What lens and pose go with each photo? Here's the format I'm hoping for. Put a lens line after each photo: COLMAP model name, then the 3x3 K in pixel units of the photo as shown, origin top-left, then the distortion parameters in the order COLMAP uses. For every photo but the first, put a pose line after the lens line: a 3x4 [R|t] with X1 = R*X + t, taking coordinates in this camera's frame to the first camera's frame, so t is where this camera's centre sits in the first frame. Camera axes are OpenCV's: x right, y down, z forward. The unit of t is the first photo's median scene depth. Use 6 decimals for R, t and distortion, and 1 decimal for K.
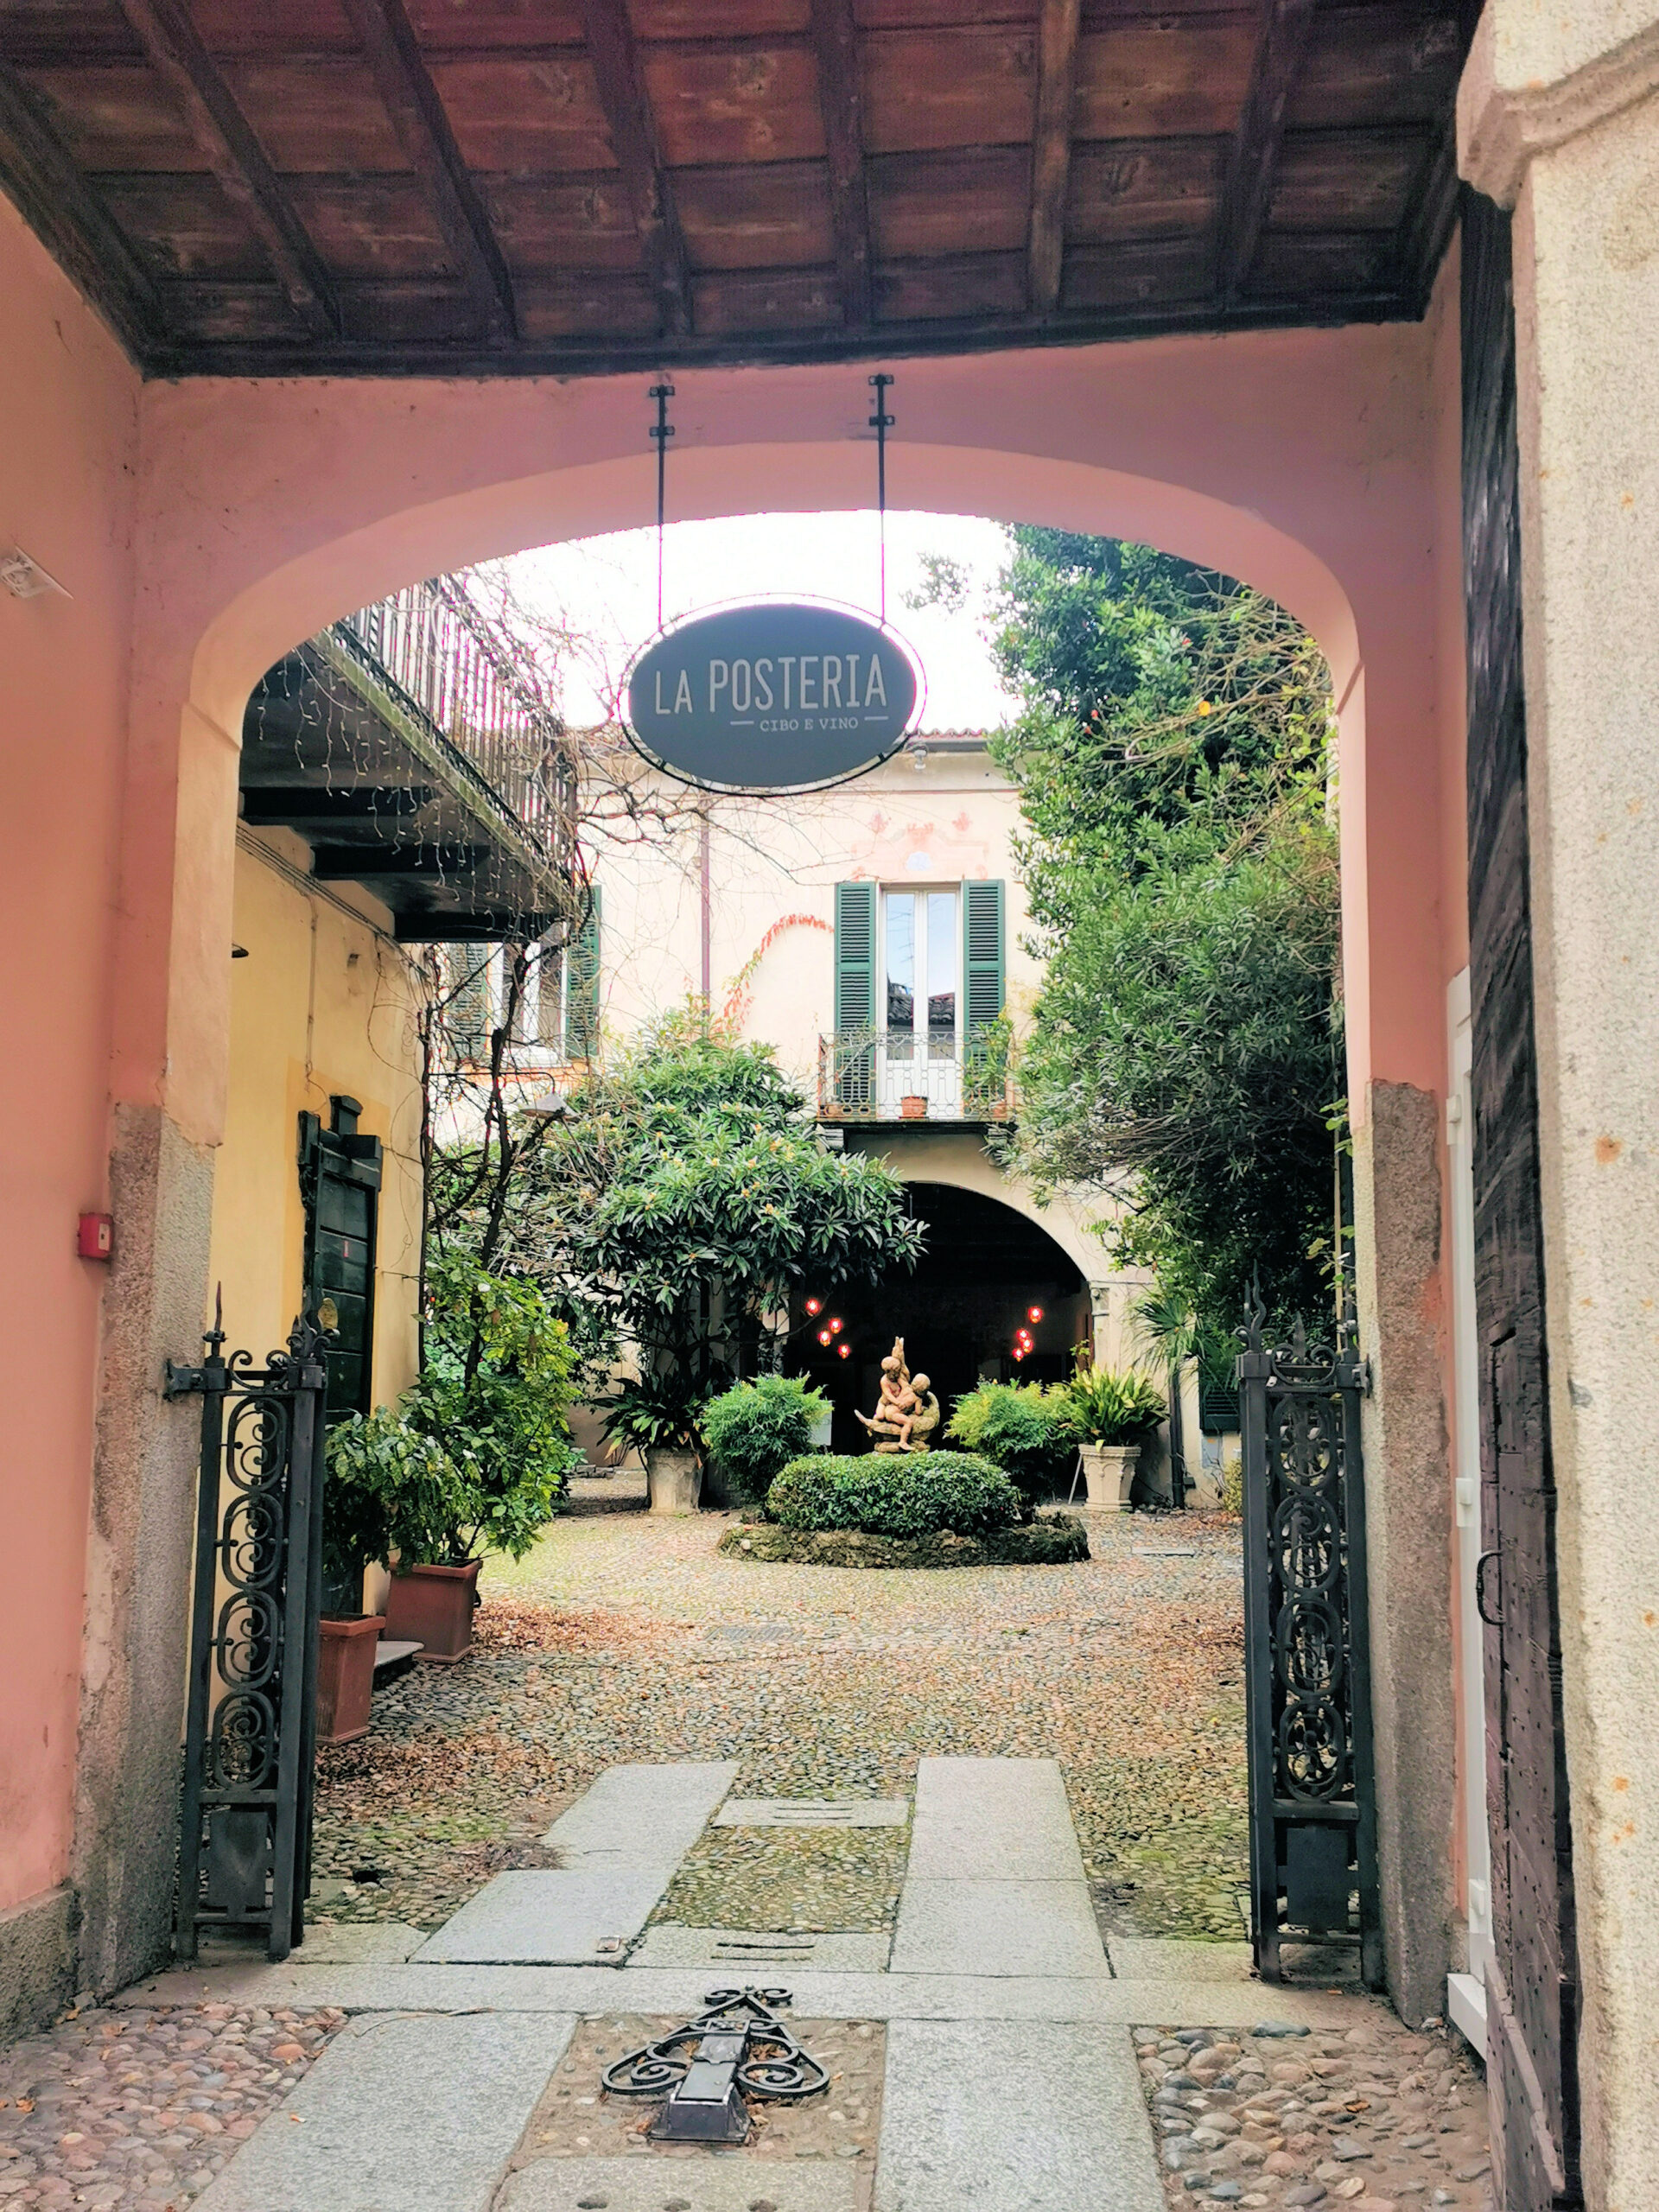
lens RADIAL K [[2165.9, 0, 831.9], [0, 2165.9, 1164.9], [0, 0, 1]] dist [0.025020, 0.034489]
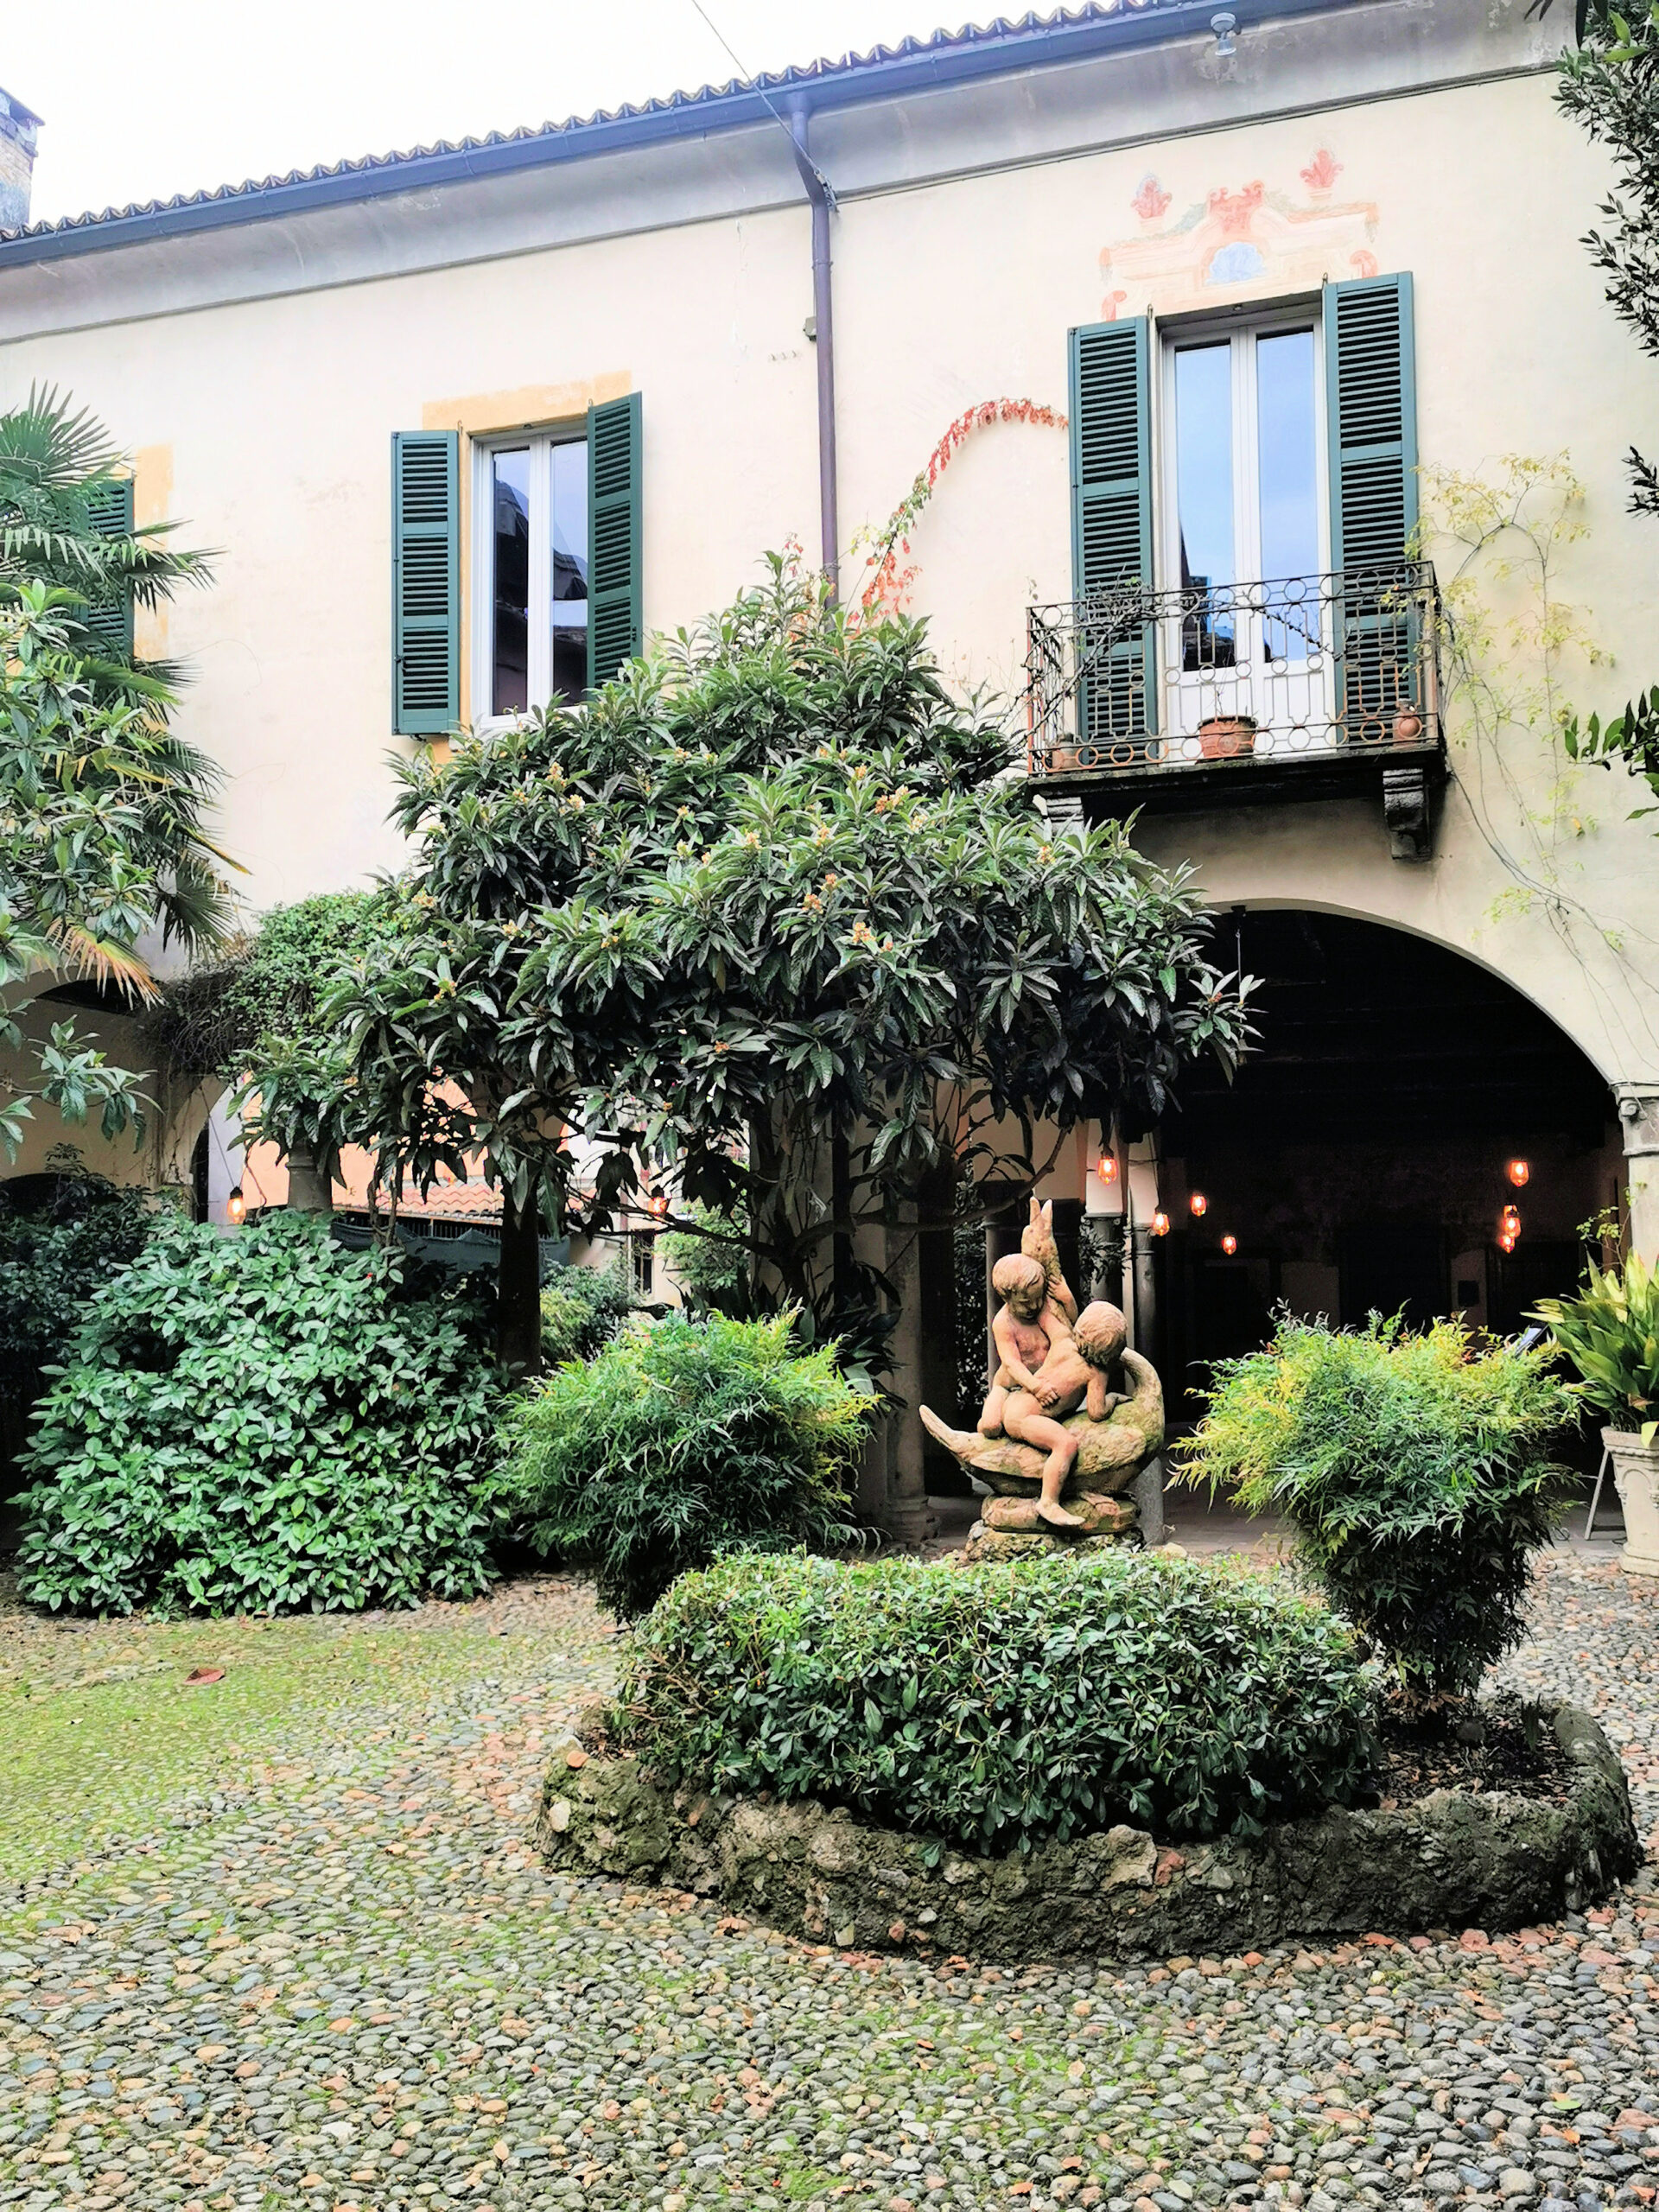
lens RADIAL K [[2165.9, 0, 831.9], [0, 2165.9, 1164.9], [0, 0, 1]] dist [0.025020, 0.034489]
pose [[0.973052, -0.032819, -0.228236, 0.066305], [0.043230, 0.998233, 0.040763, 0.049416], [0.226495, -0.049531, 0.972752, 0.549657]]
